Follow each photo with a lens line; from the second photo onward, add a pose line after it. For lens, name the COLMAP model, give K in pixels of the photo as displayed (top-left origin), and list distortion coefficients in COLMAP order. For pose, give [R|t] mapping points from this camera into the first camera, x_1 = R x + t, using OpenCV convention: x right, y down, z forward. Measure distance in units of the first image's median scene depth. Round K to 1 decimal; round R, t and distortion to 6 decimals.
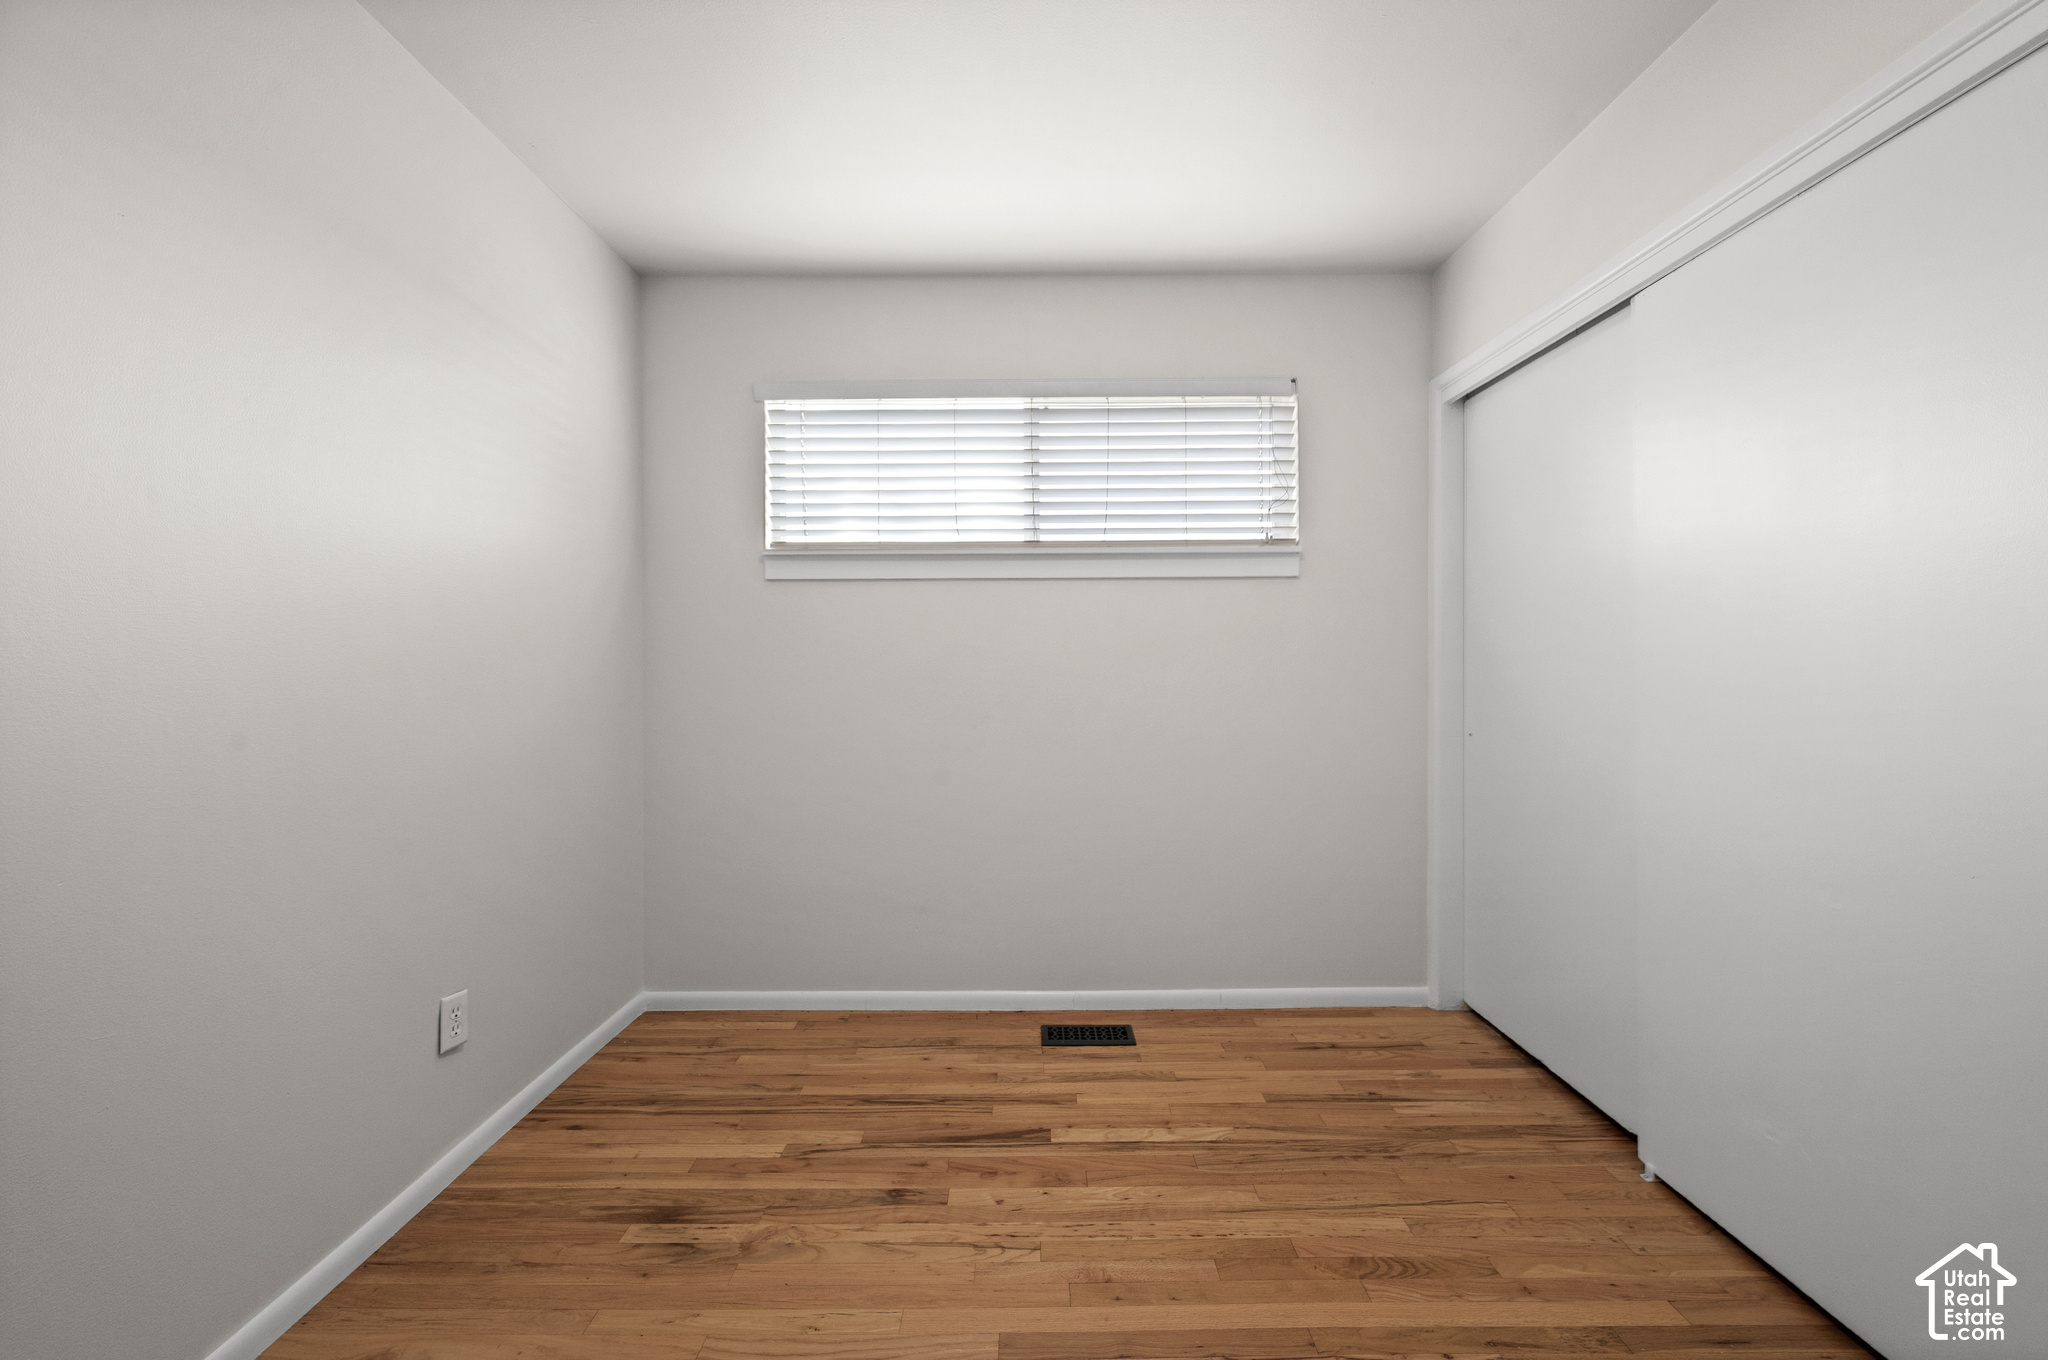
lens RADIAL K [[809.1, 0, 1024.0], [0, 809.1, 680.0], [0, 0, 1]] dist [0.001072, -0.000004]
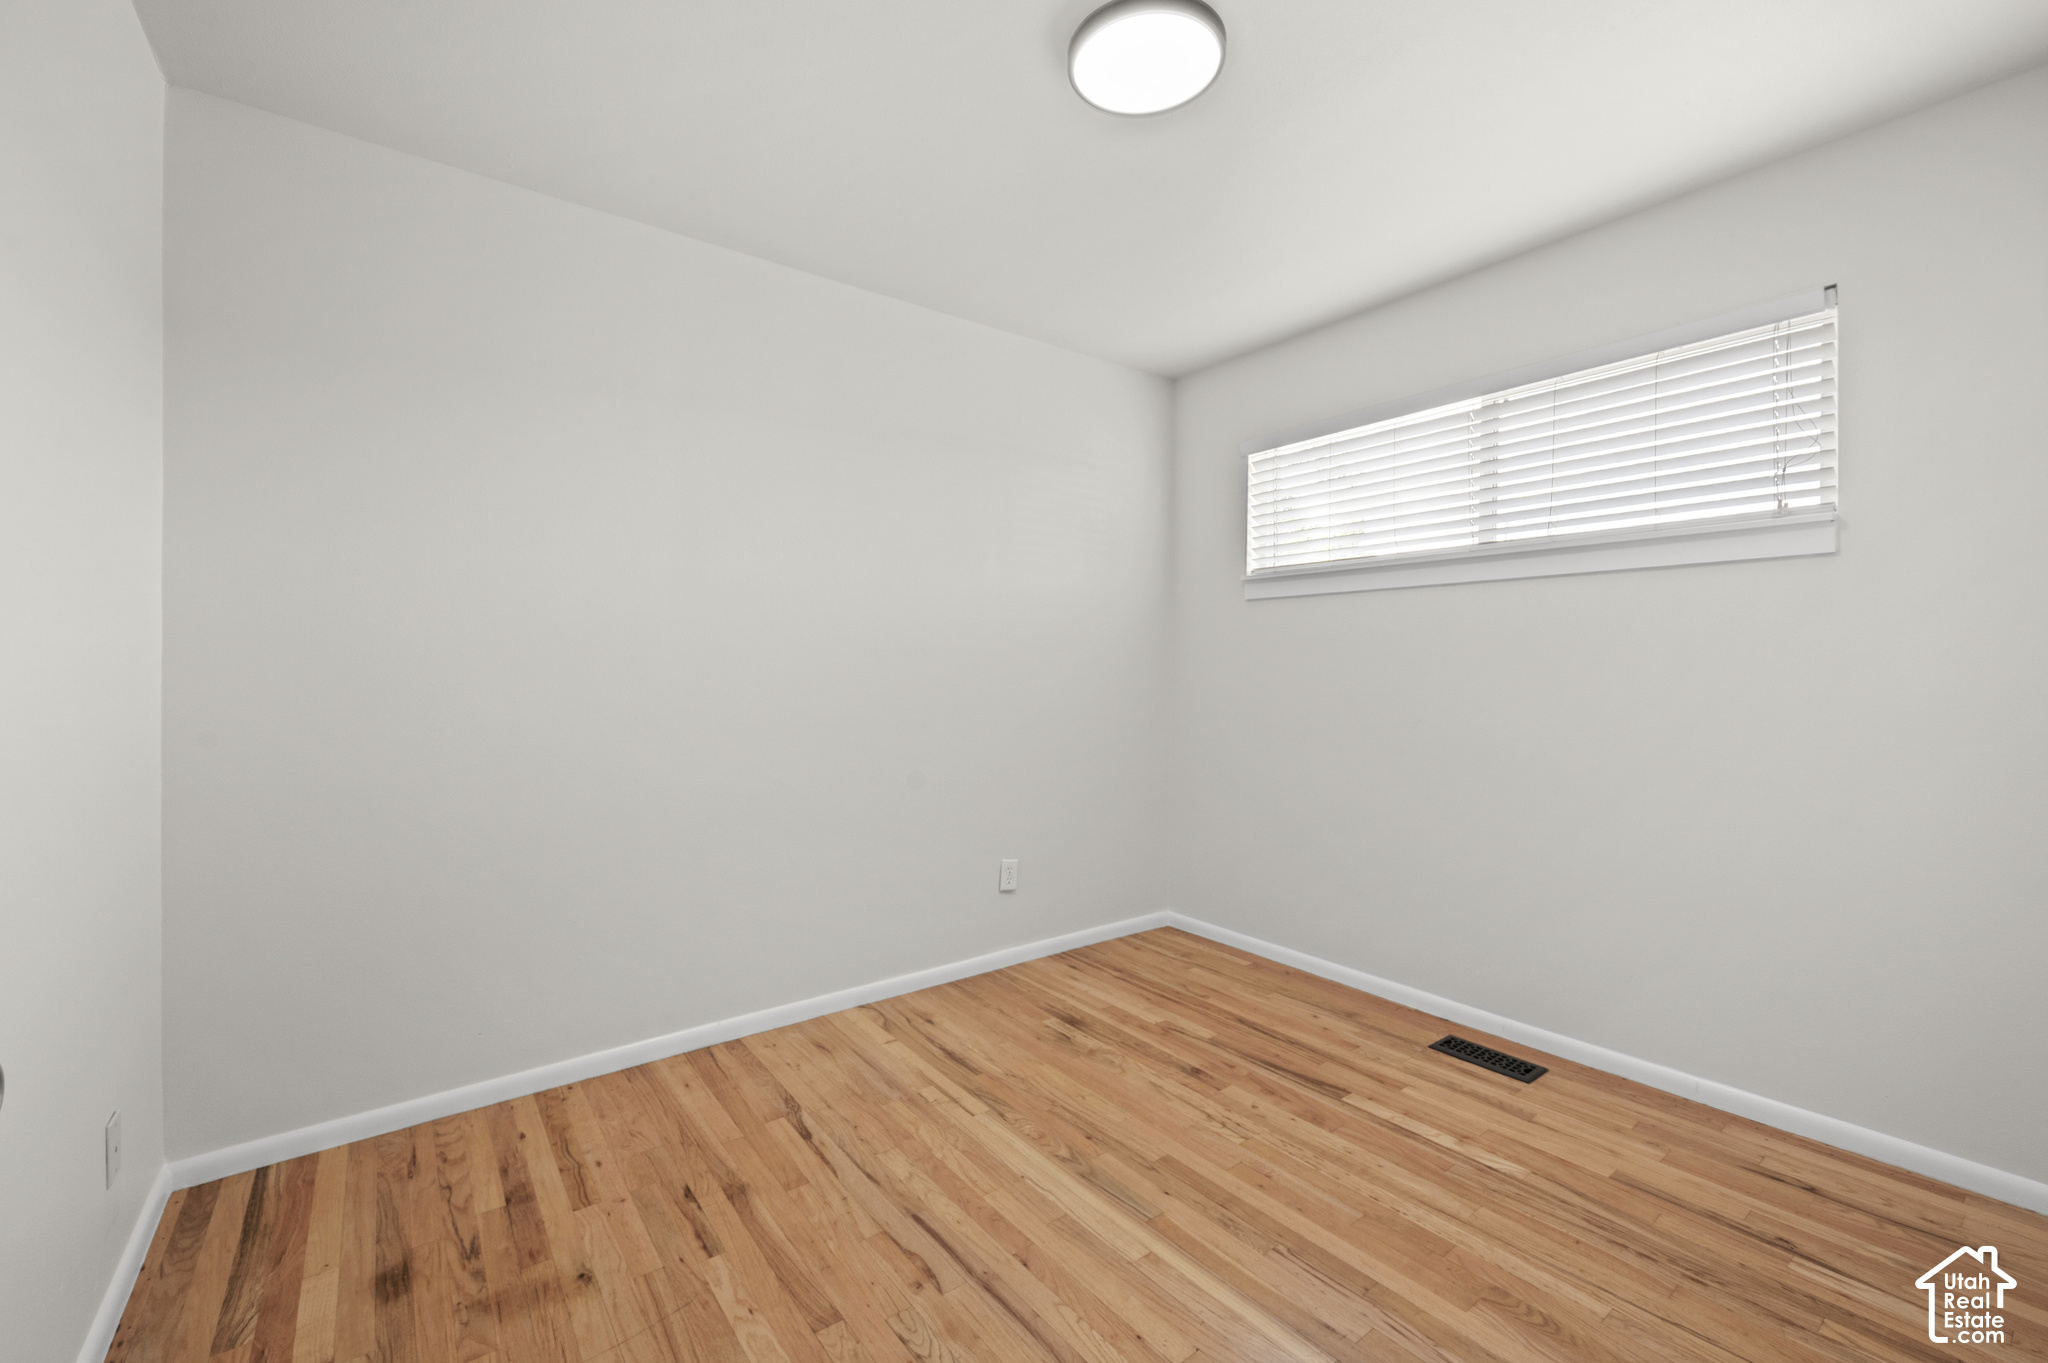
lens RADIAL K [[809.1, 0, 1024.0], [0, 809.1, 681.5], [0, 0, 1]] dist [0.001072, -0.000004]
pose [[0.615728, 0.018519, -0.787741, 0.577365], [-0.023222, 0.999716, 0.005351, 0.001304], [0.787617, 0.014998, 0.615983, -0.033457]]
